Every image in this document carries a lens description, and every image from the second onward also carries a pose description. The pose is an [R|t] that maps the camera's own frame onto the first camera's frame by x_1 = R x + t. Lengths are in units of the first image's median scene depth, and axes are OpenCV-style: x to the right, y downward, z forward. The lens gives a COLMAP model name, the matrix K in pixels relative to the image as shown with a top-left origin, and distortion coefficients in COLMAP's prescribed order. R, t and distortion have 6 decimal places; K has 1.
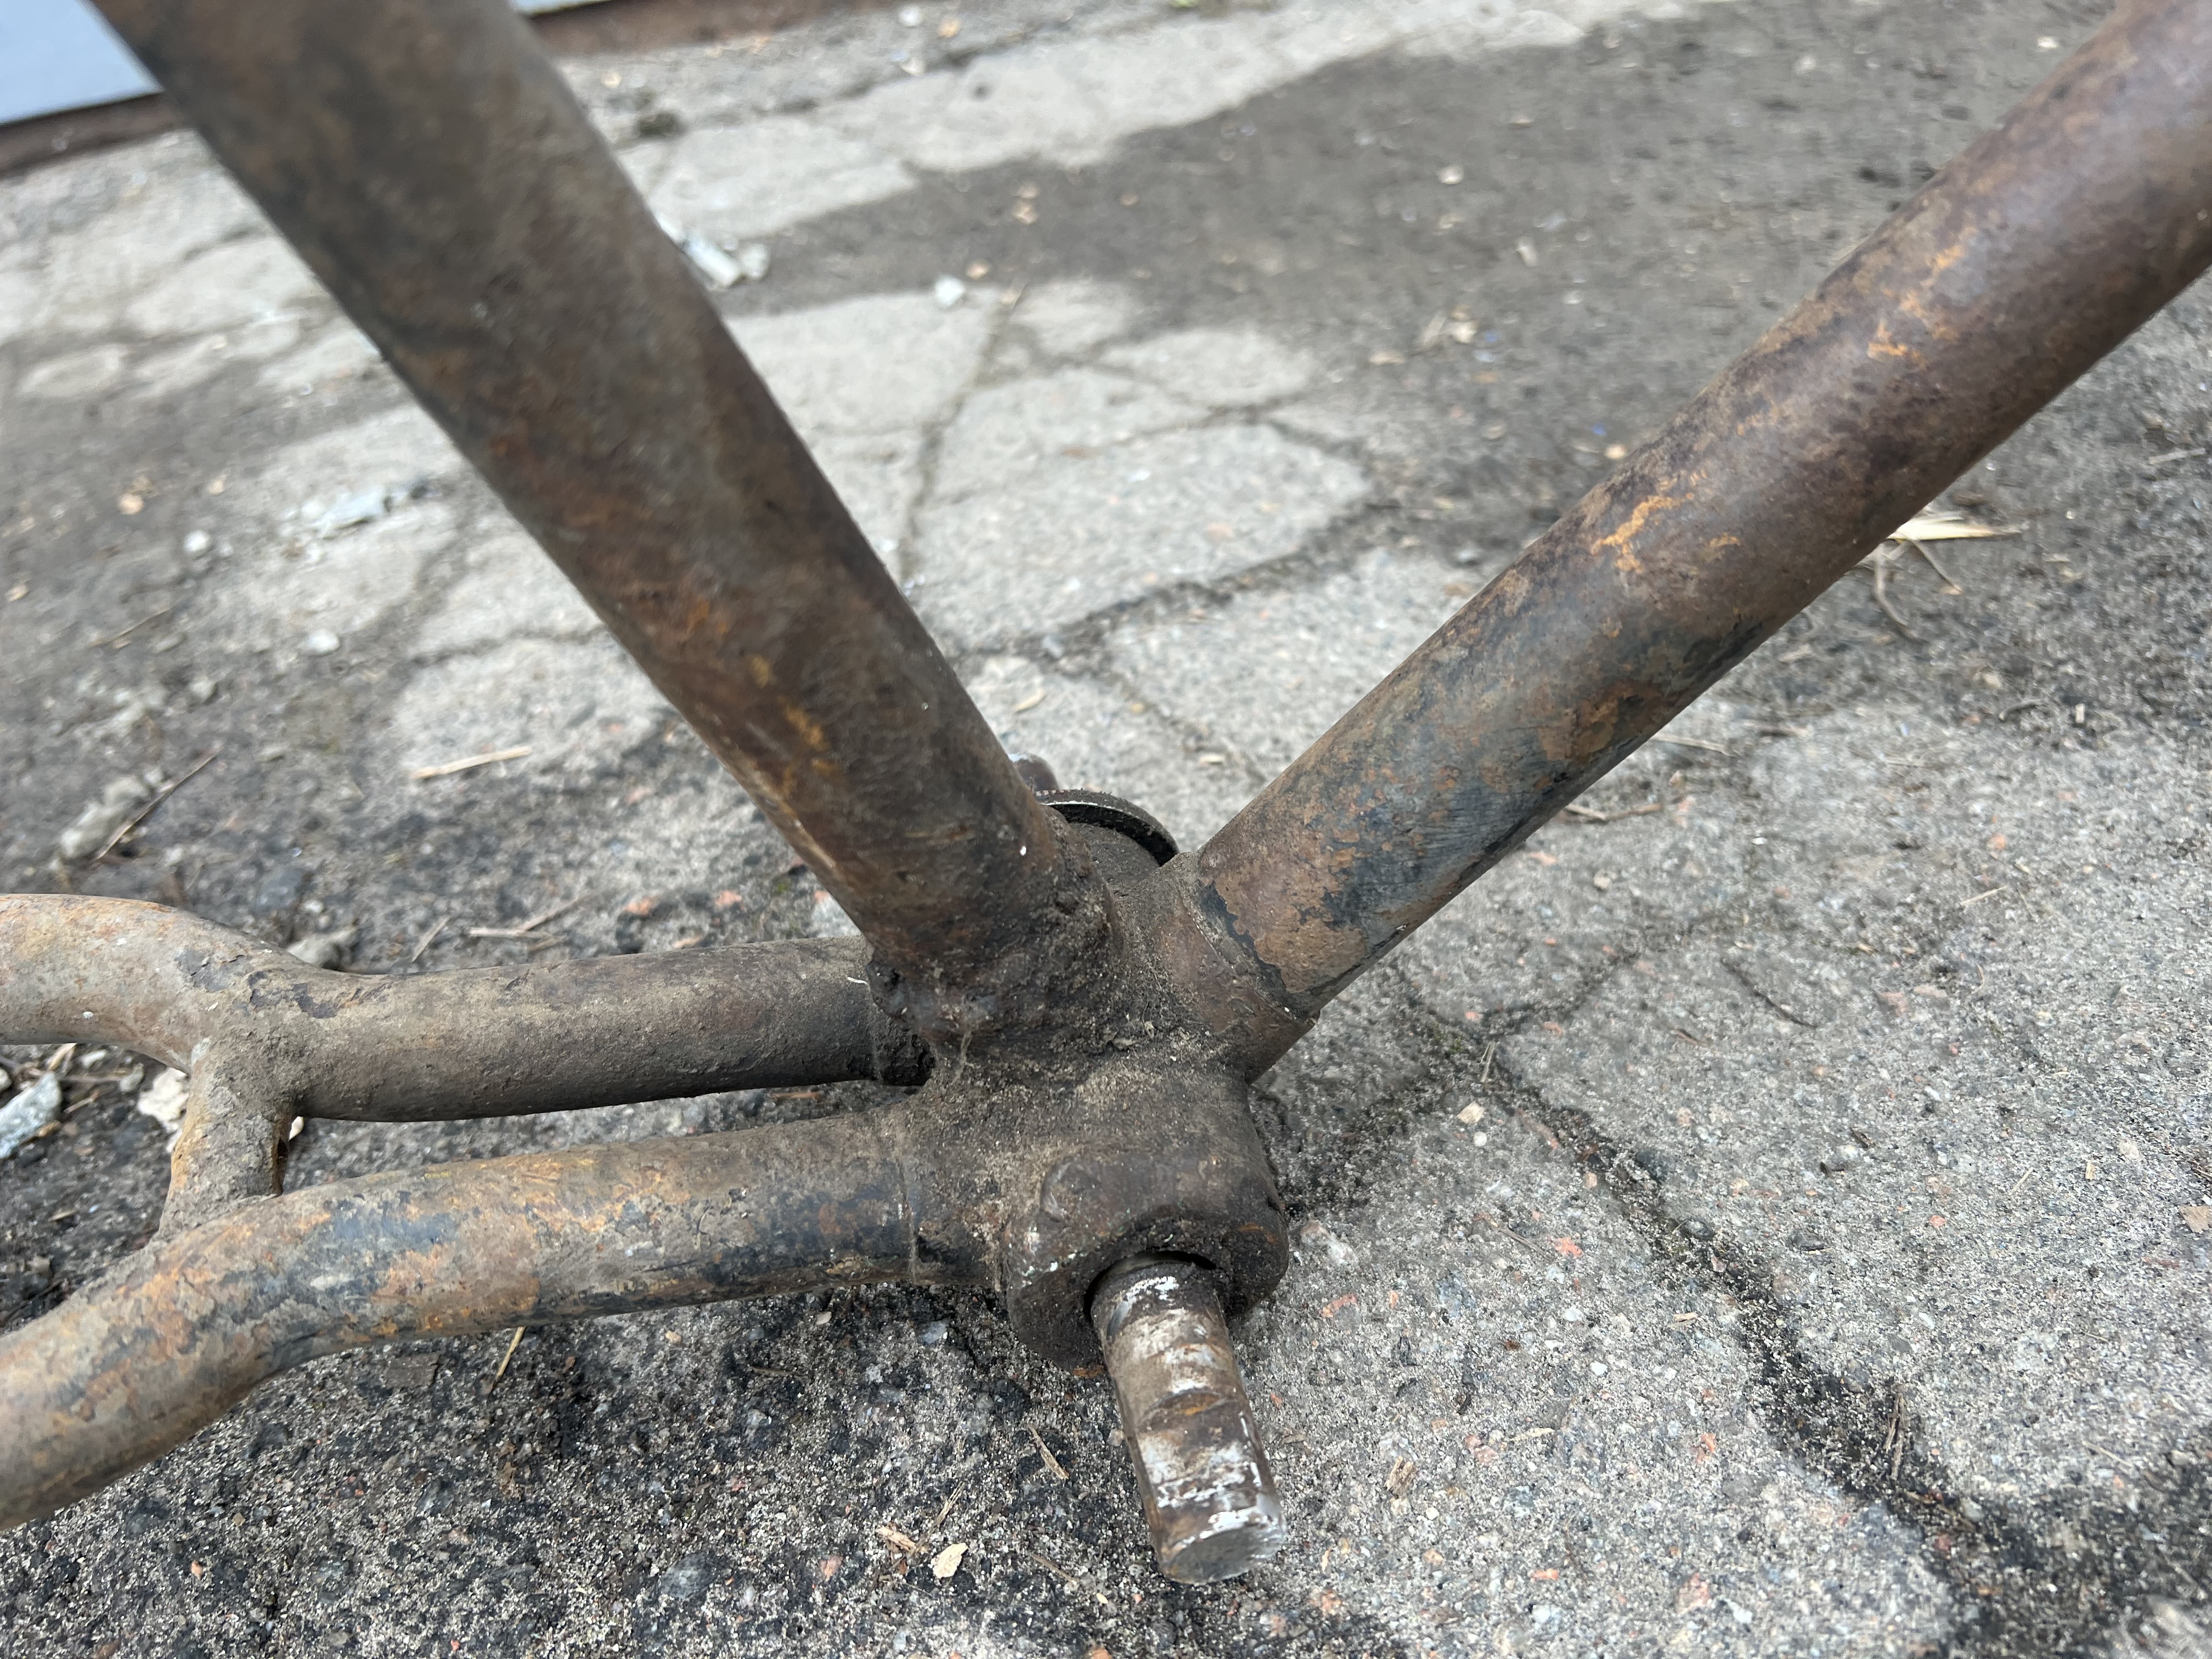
lens RADIAL K [[1733.9, 0, 1100.1], [0, 1733.9, 832.6], [0, 0, 1]] dist [-0.004678, -0.002759]
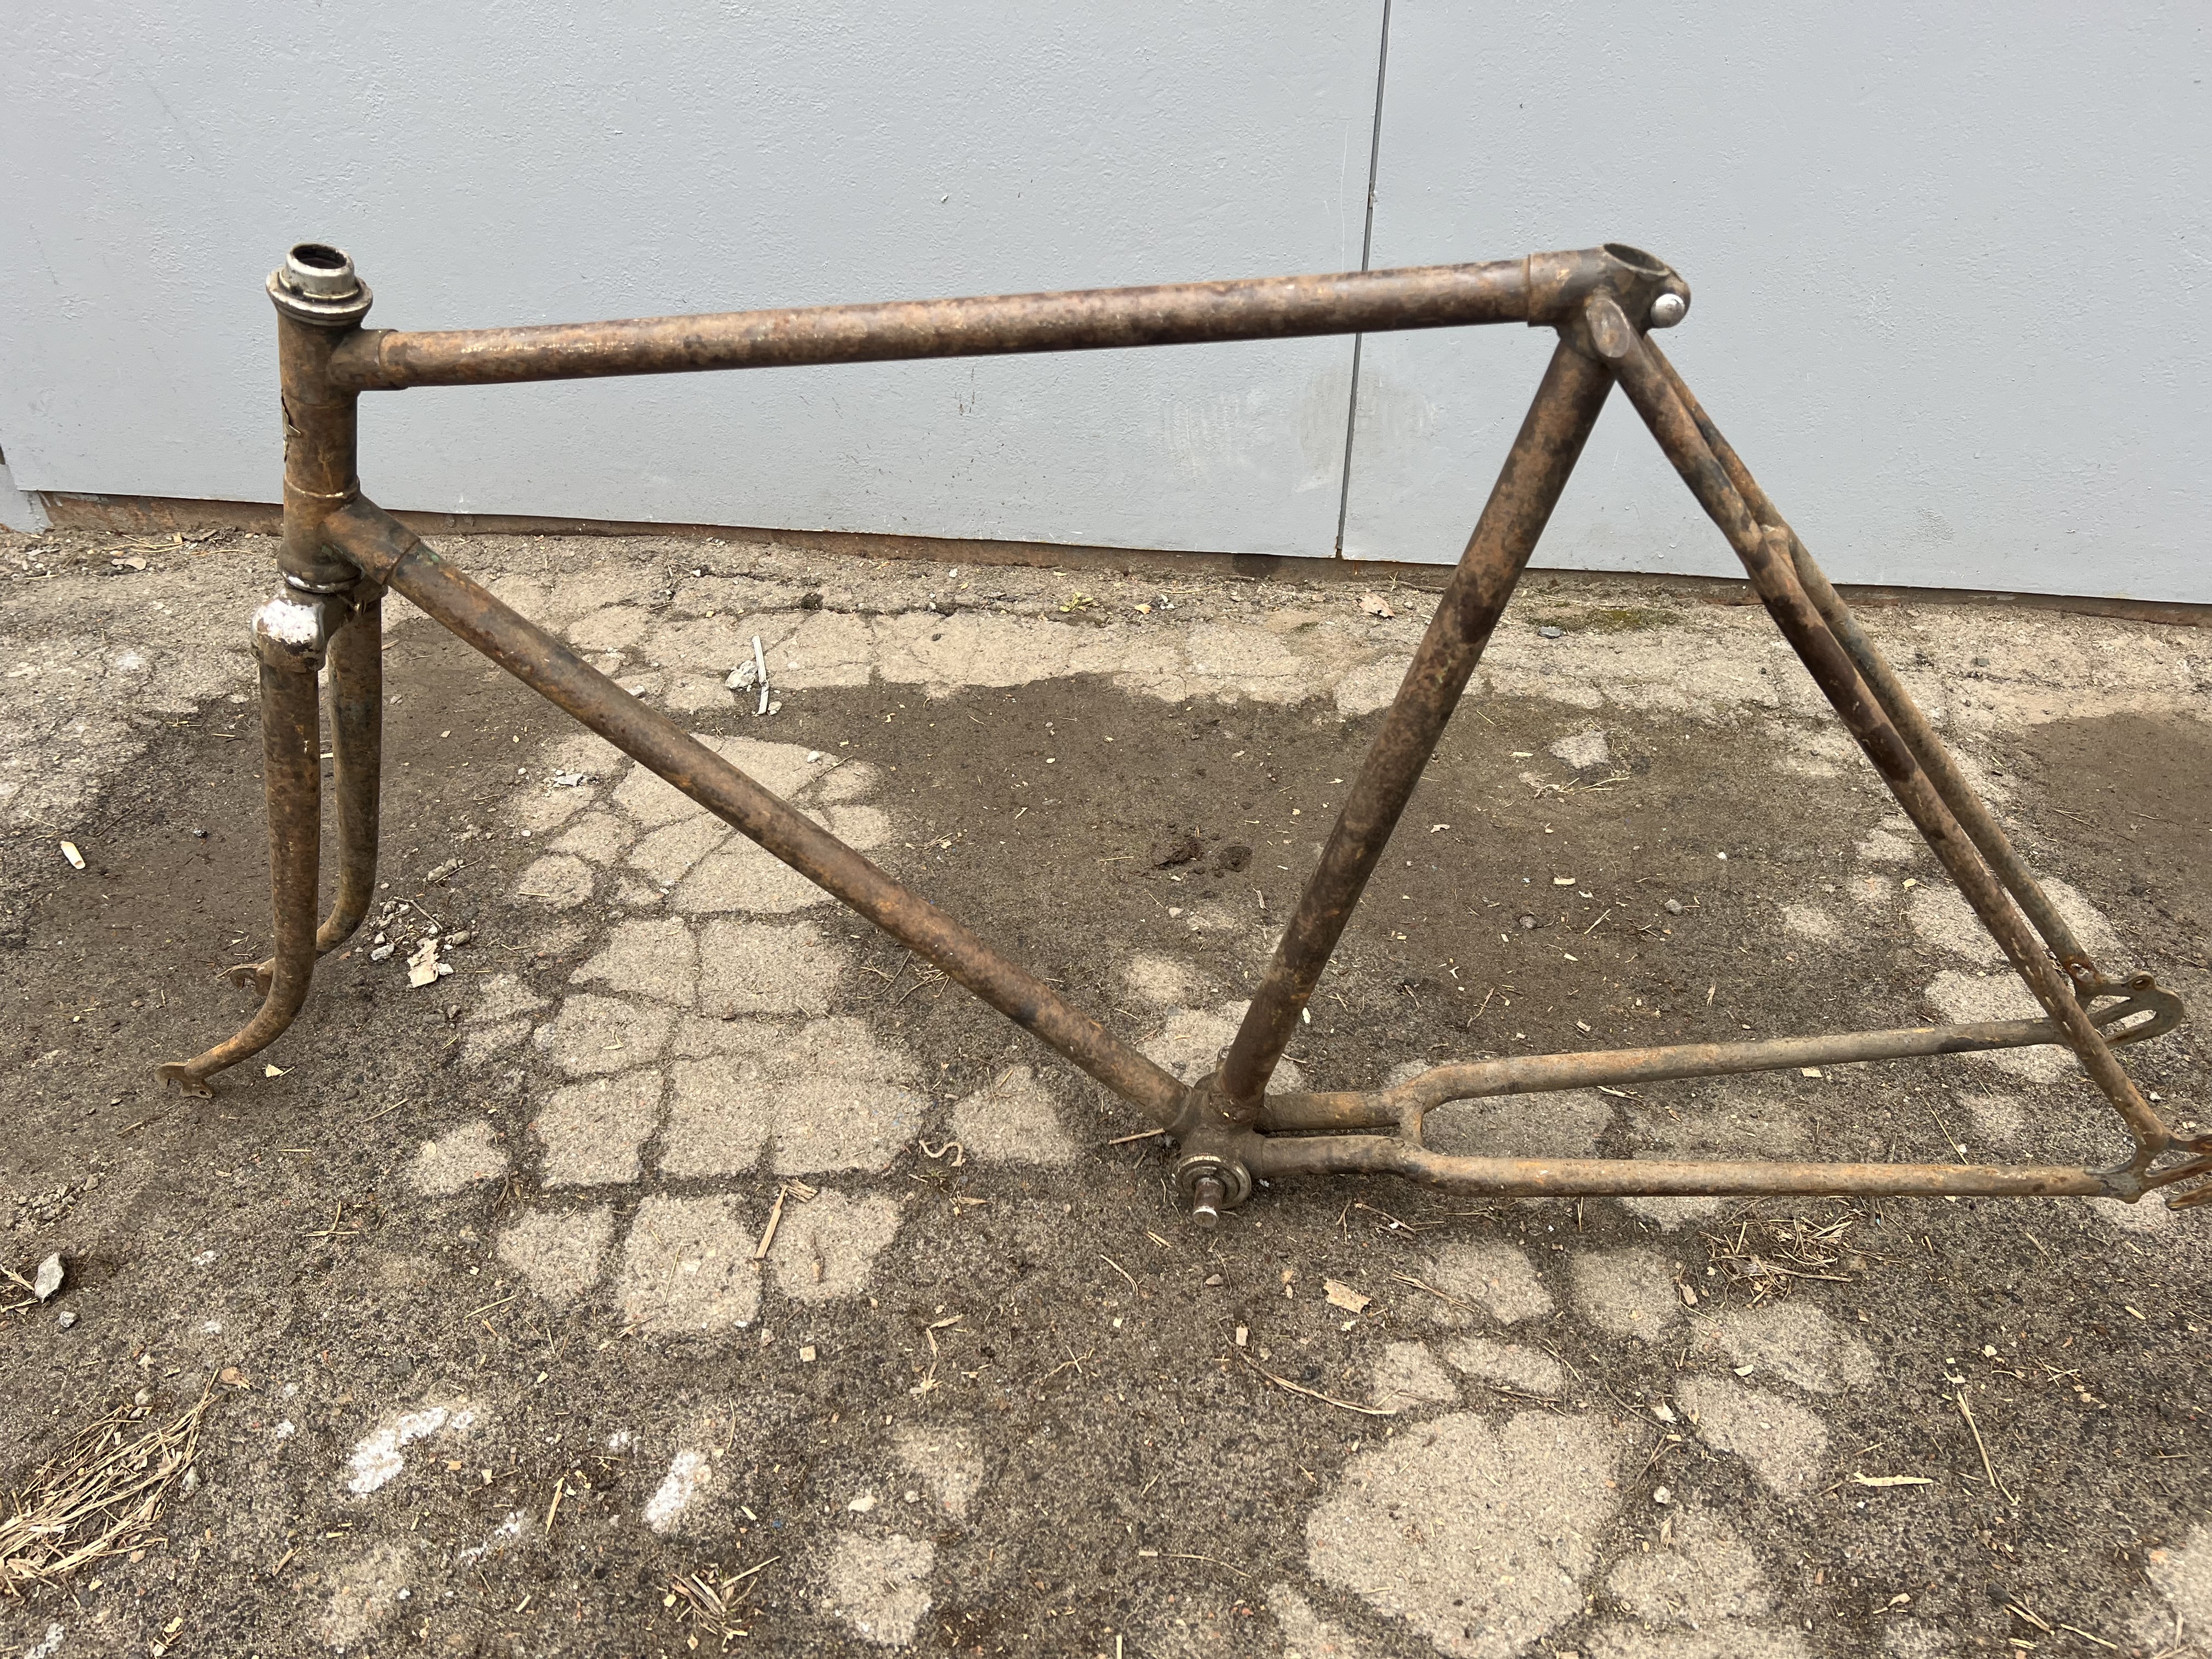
lens RADIAL K [[1641.3, 0, 1106.0], [0, 1641.3, 829.5], [0, 0, 1]] dist [0.056444, -0.069274]
pose [[0.914393, 0.320550, -0.247252, 1.316621], [-0.328378, 0.944493, 0.010071, -0.519061], [0.236755, 0.071983, 0.968899, -1.738531]]
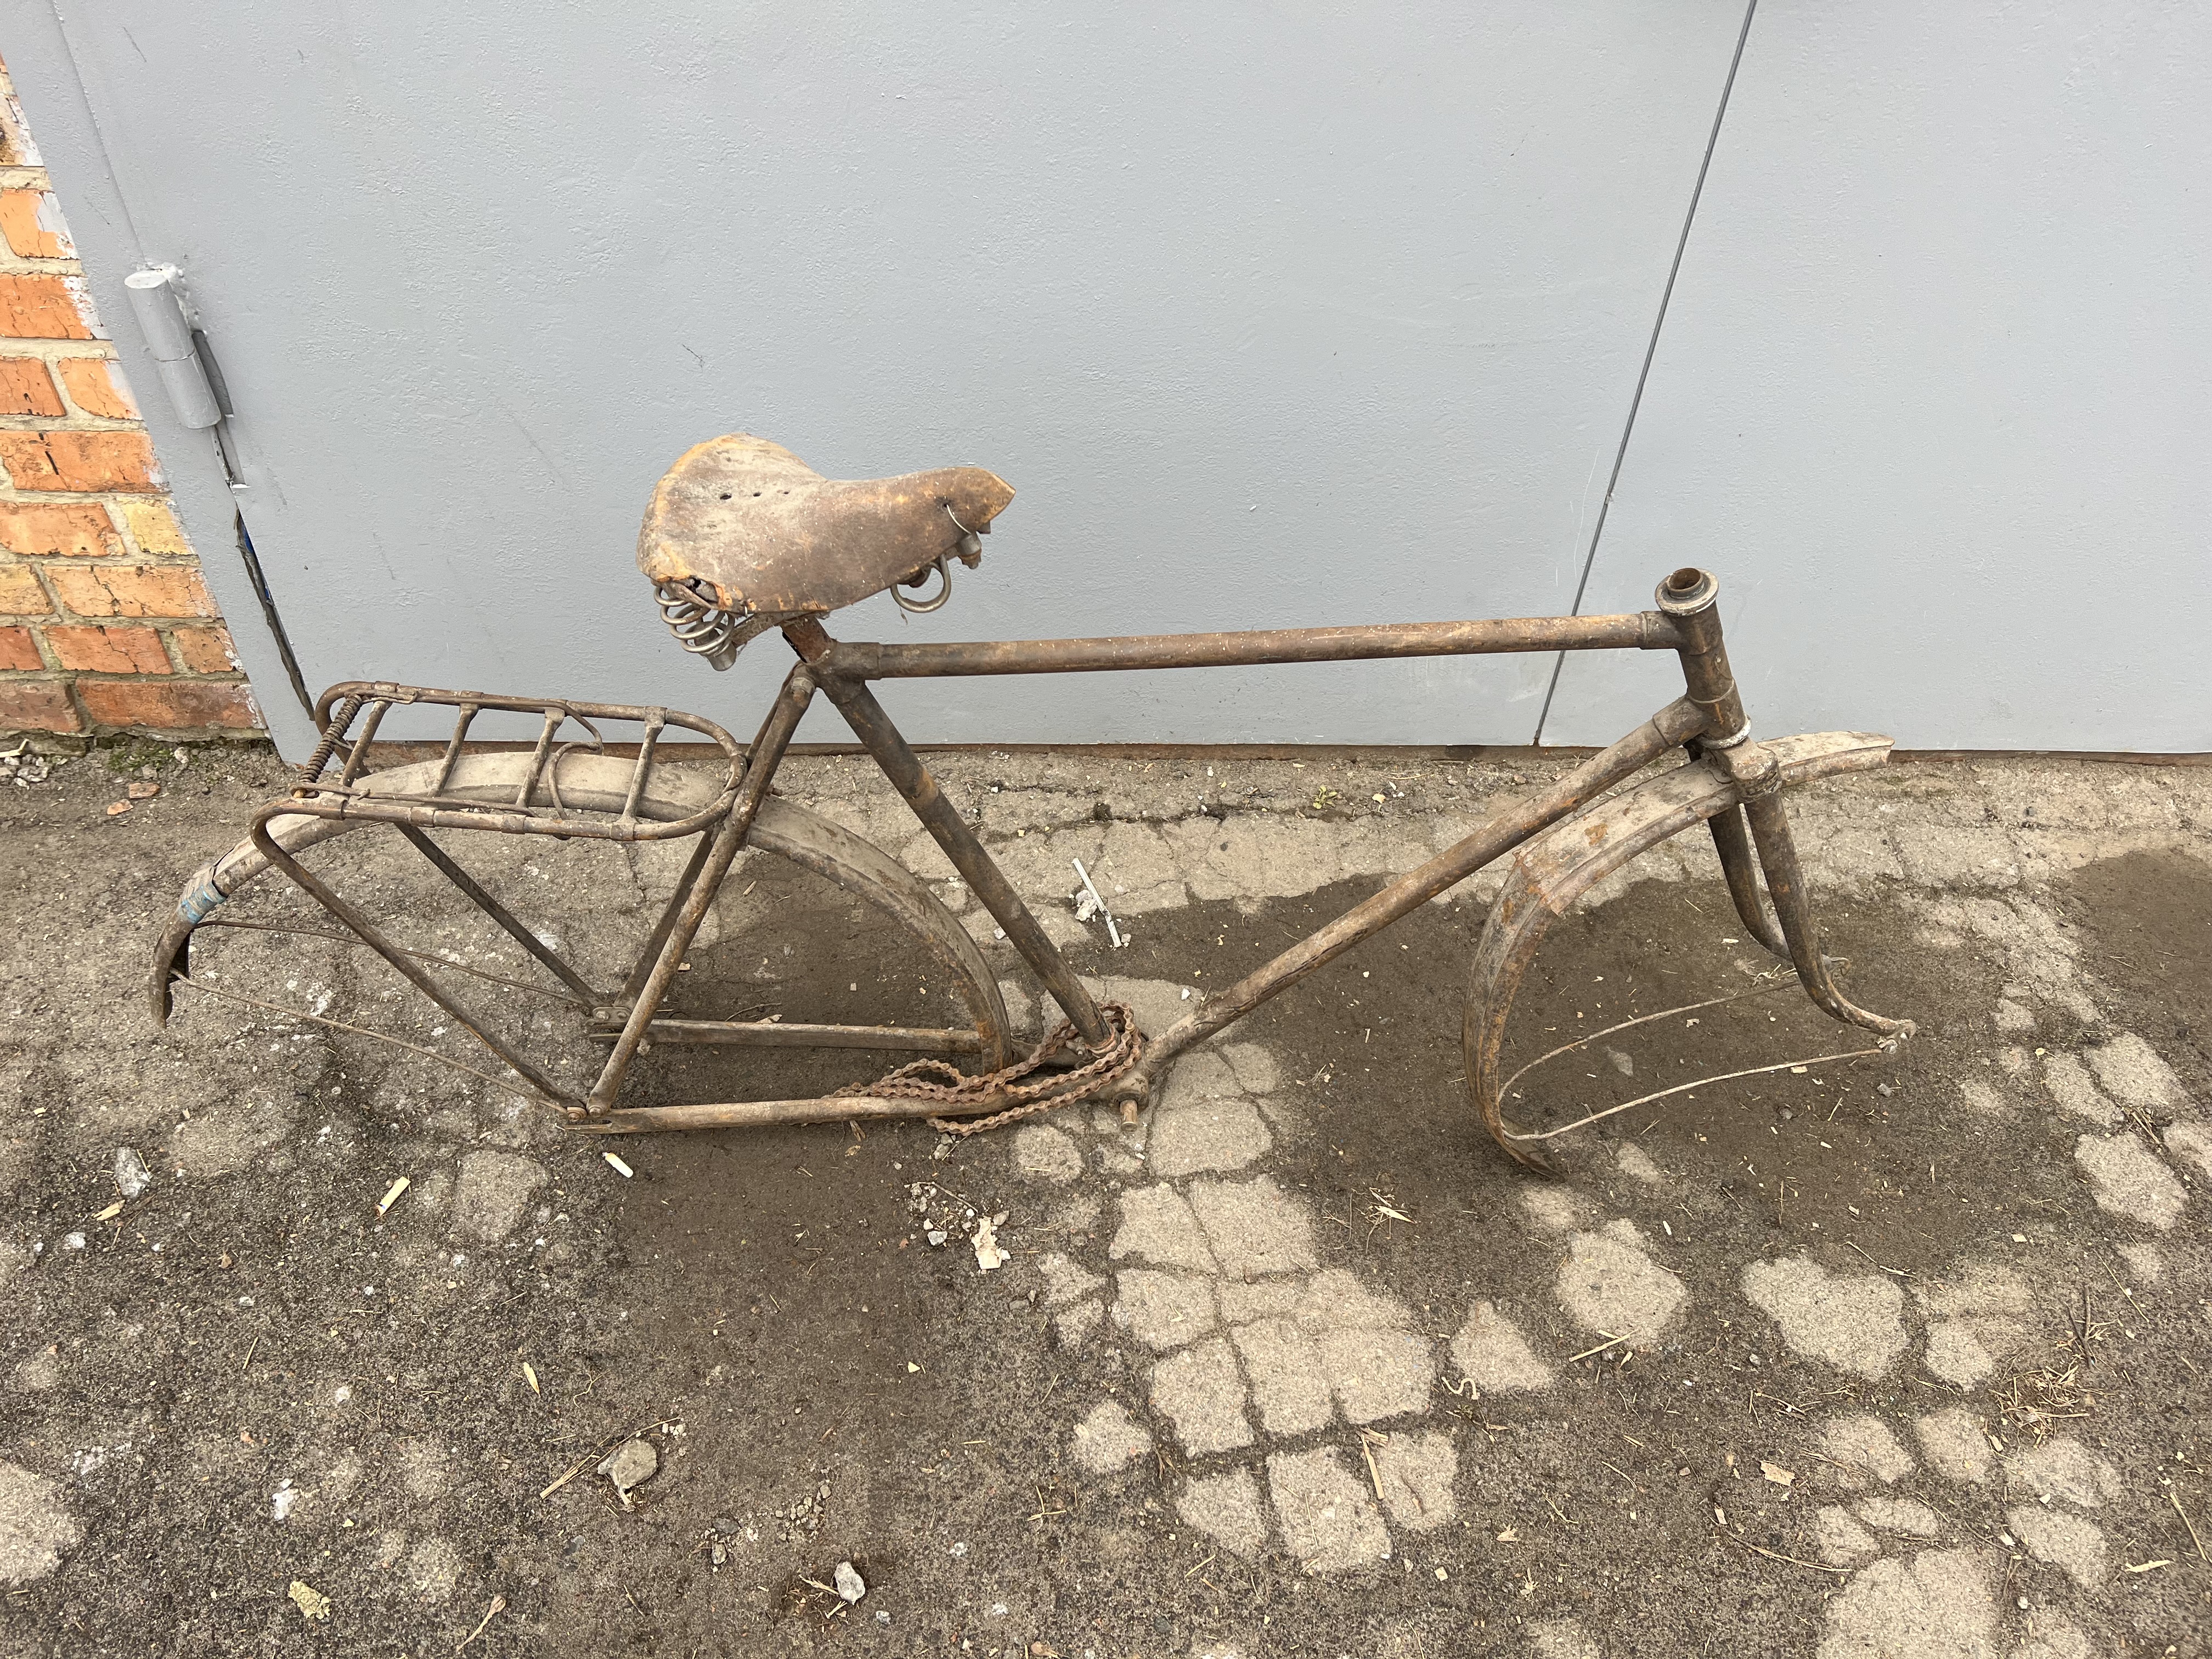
lens RADIAL K [[1645.5, 0, 1119.8], [0, 1645.5, 831.5], [0, 0, 1]] dist [0.050141, -0.055976]
pose [[0.958976, 0.278916, -0.050708, -0.181012], [-0.272430, 0.956177, 0.107270, -1.216479], [0.078405, -0.089055, 0.992936, -2.678878]]
